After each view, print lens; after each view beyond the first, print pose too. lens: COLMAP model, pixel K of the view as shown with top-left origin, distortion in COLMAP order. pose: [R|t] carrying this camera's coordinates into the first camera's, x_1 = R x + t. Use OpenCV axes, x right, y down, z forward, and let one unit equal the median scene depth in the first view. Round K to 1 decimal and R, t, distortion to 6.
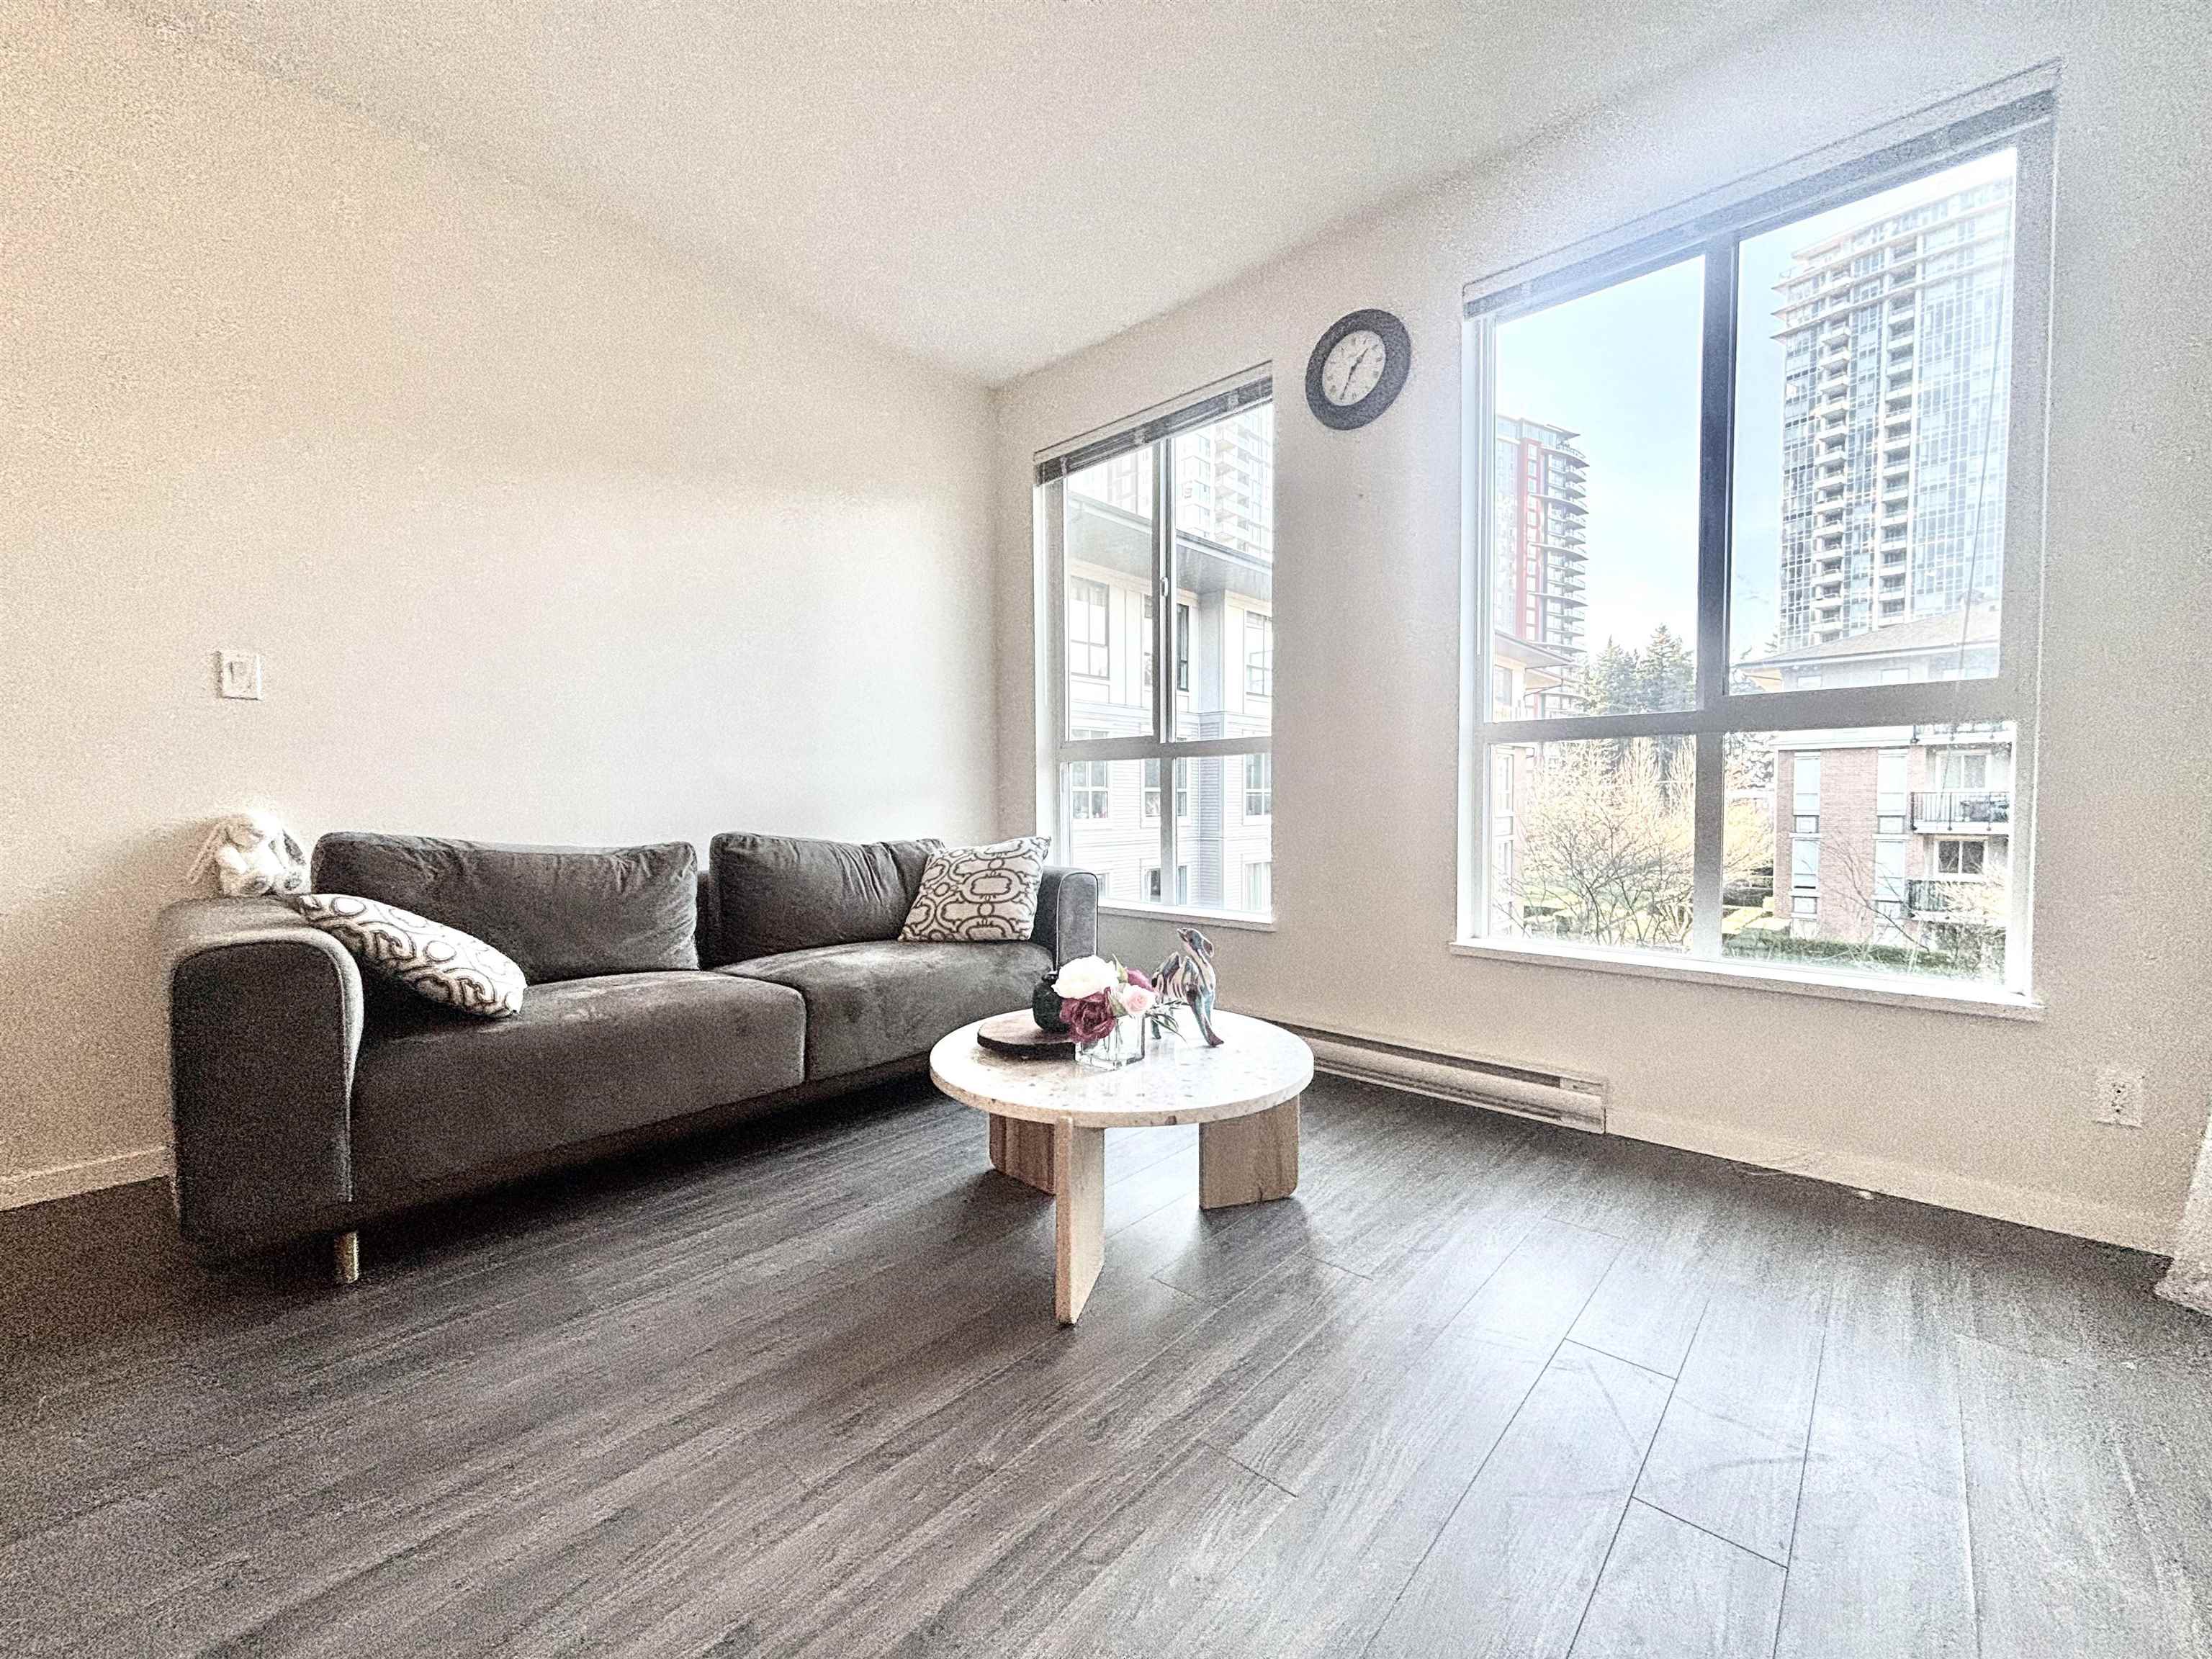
lens RADIAL K [[886.0, 0, 1101.5], [0, 886.0, 833.2], [0, 0, 1]] dist [0.001159, 0.000064]
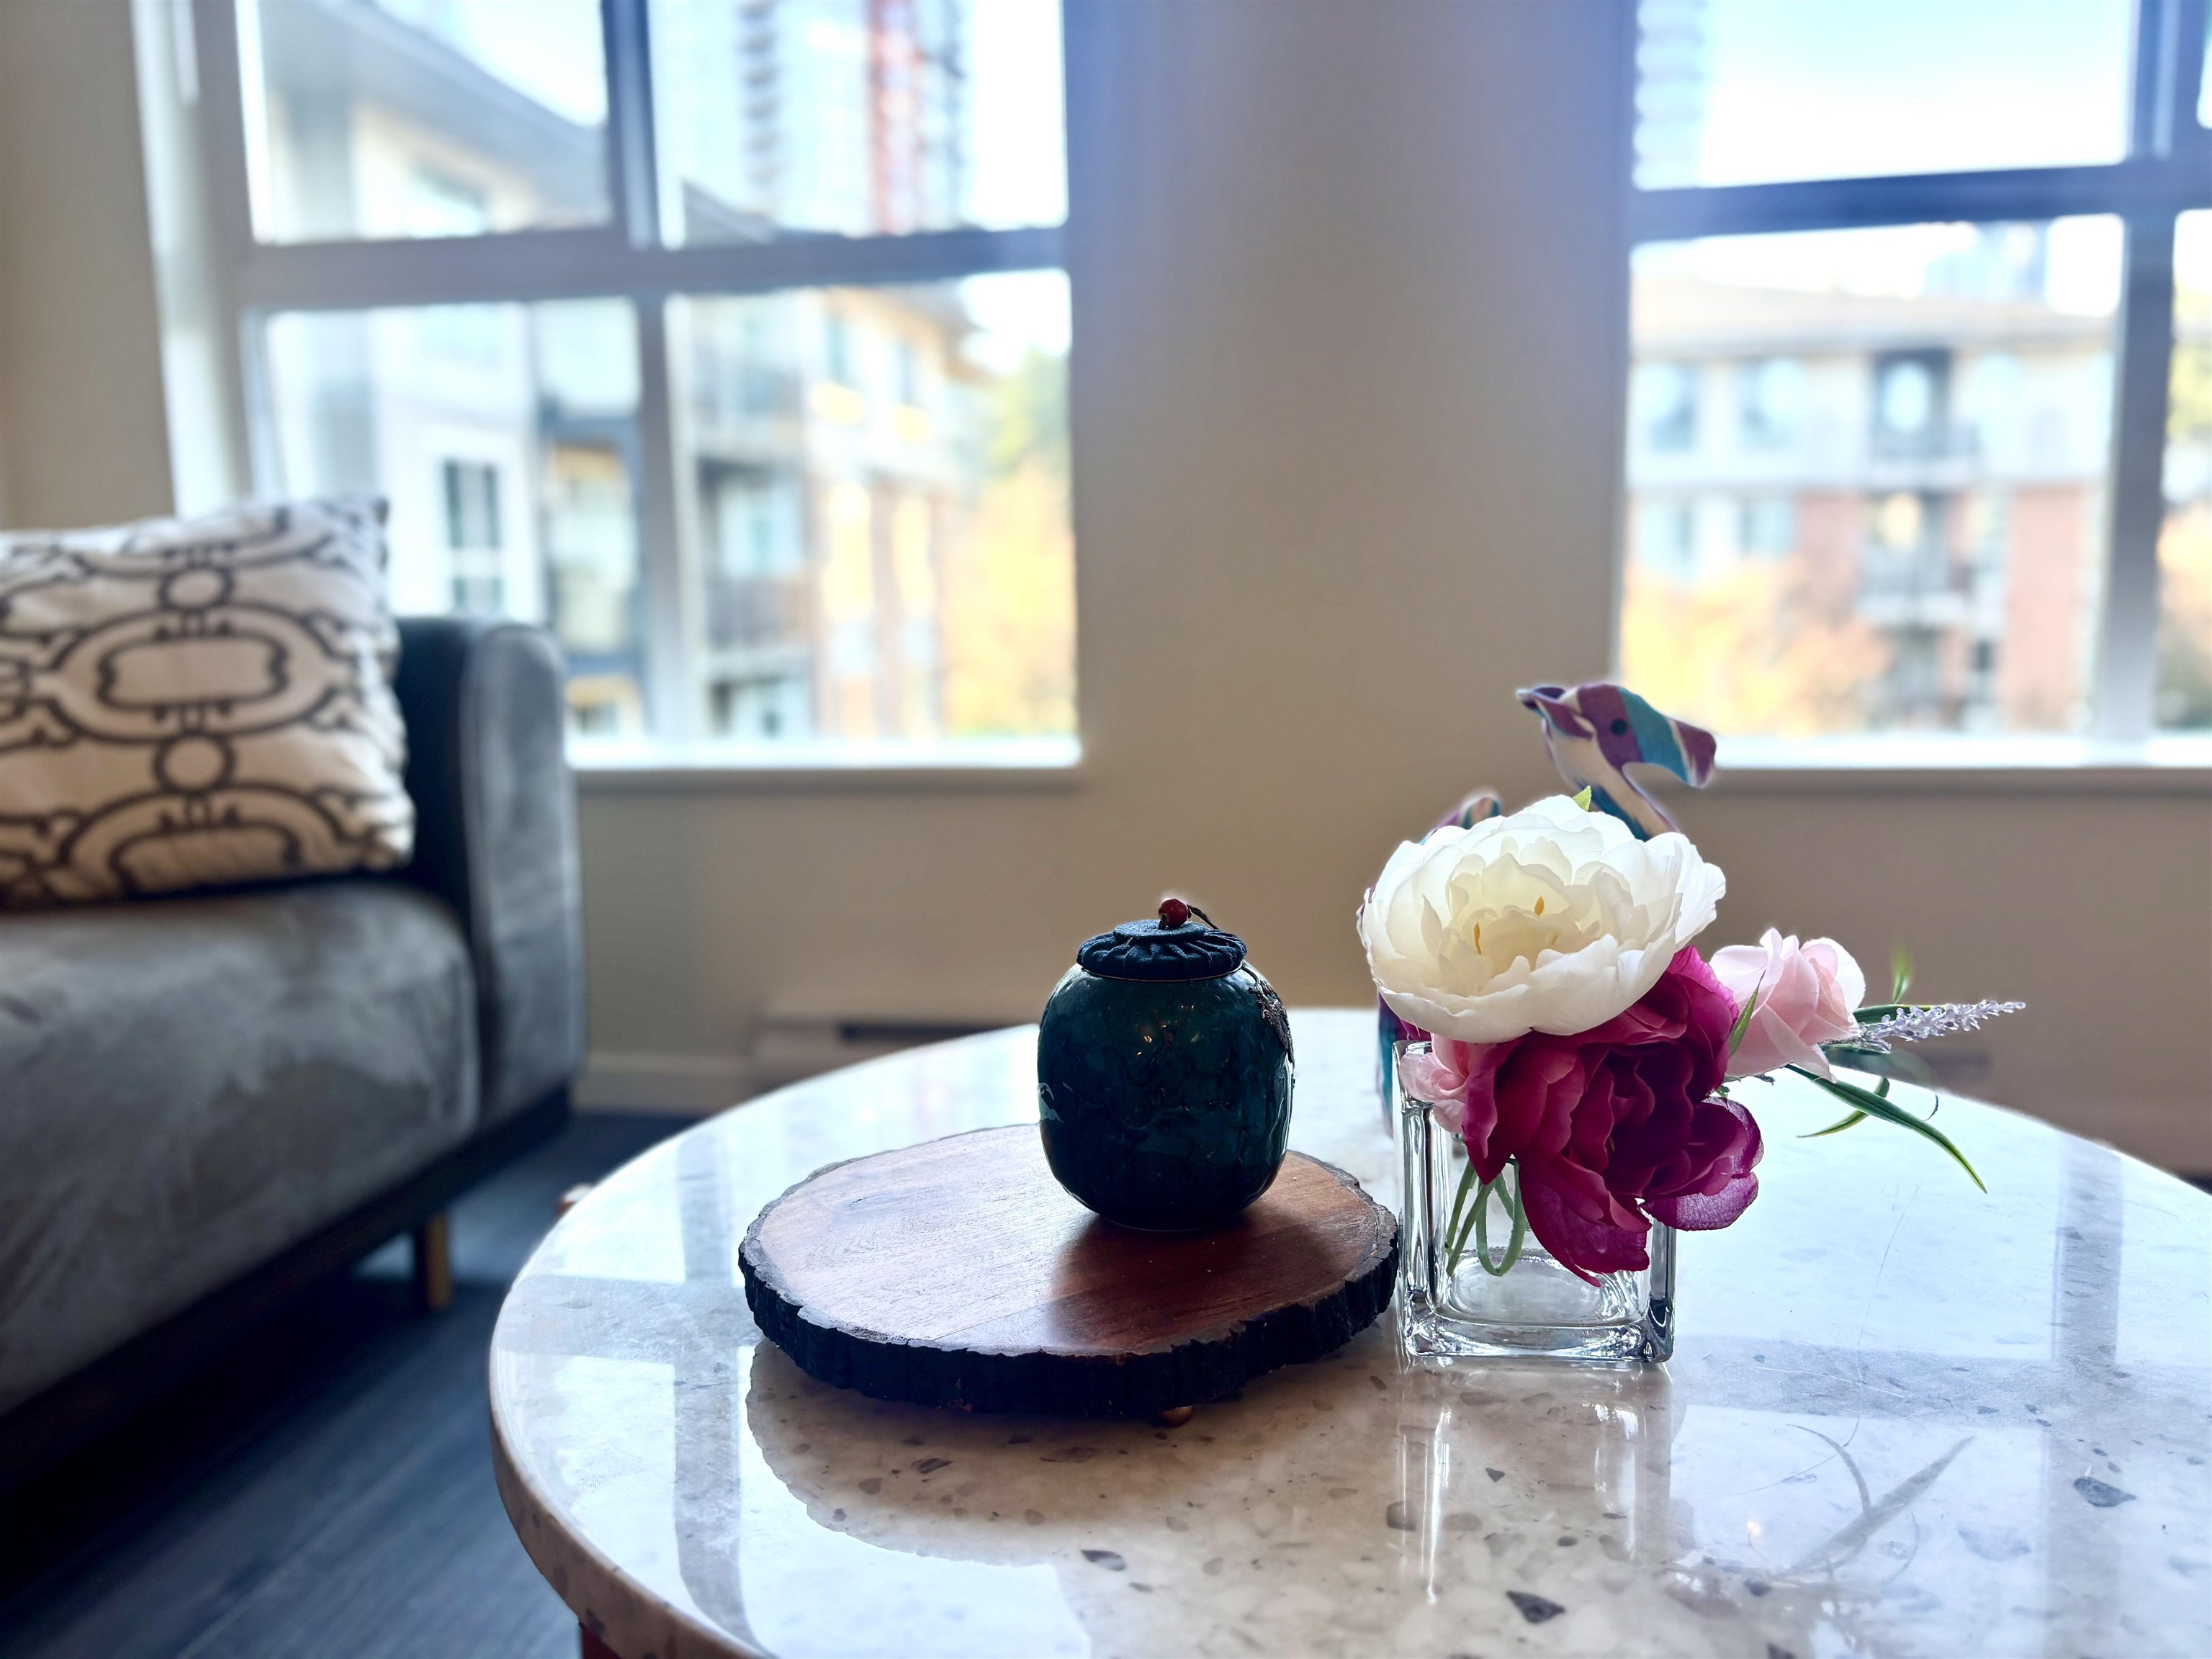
lens RADIAL K [[1696.6, 0, 1105.6], [0, 1696.6, 832.5], [0, 0, 1]] dist [0.003214, 0.001493]
pose [[0.851647, -0.083117, 0.517484, -0.159665], [0.029700, 0.993412, 0.110681, 0.060227], [-0.523274, -0.078892, 0.848505, 0.456911]]
